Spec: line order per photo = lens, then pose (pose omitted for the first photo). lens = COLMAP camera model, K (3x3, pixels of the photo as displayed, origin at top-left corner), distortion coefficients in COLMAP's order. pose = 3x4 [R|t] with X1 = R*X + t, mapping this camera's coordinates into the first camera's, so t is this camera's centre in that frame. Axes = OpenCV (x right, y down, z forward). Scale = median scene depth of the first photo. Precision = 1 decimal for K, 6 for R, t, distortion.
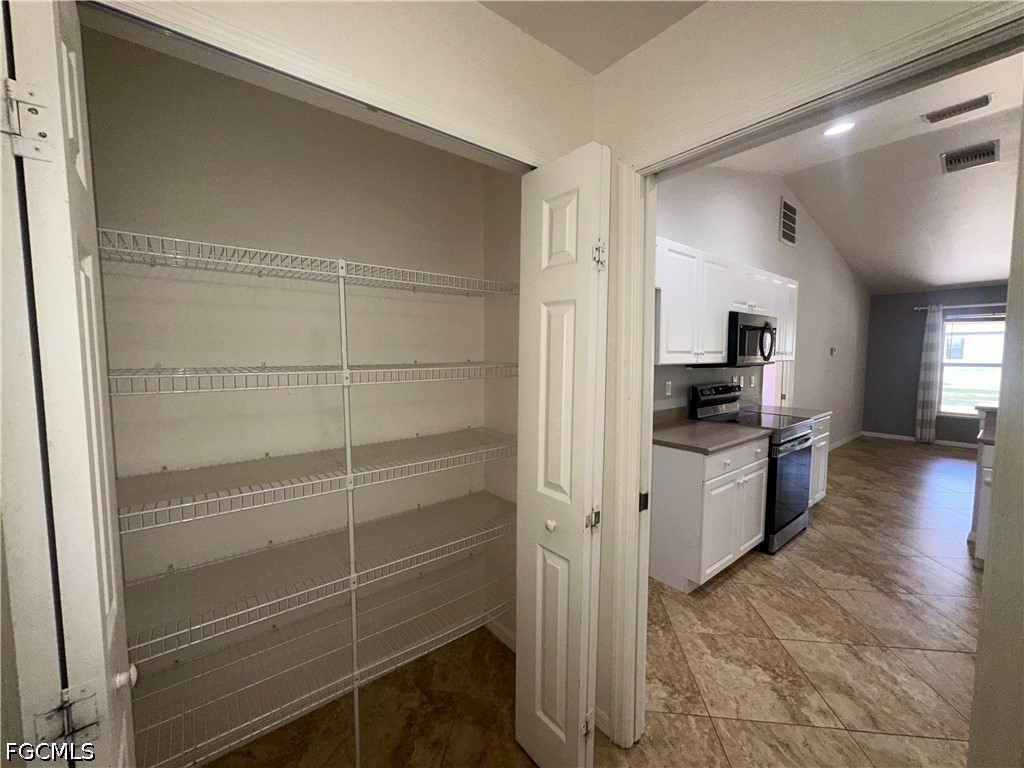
lens RADIAL K [[410.1, 0, 511.2], [0, 410.1, 384.0], [0, 0, 1]] dist [-0.003101, 0.000628]
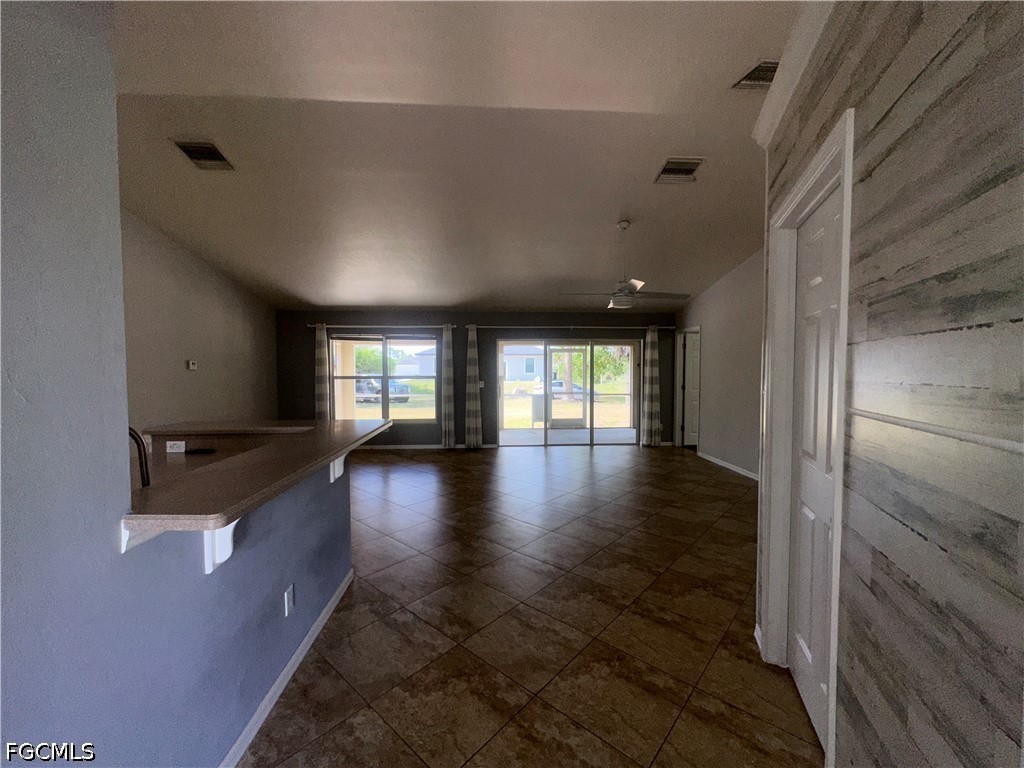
lens RADIAL K [[410.1, 0, 511.2], [0, 410.1, 384.0], [0, 0, 1]] dist [-0.003101, 0.000628]
pose [[0.580493, -0.030215, 0.813705, 0.434992], [0.060867, 0.998126, -0.006359, 0.006479], [-0.811987, 0.053219, 0.581244, -0.041423]]
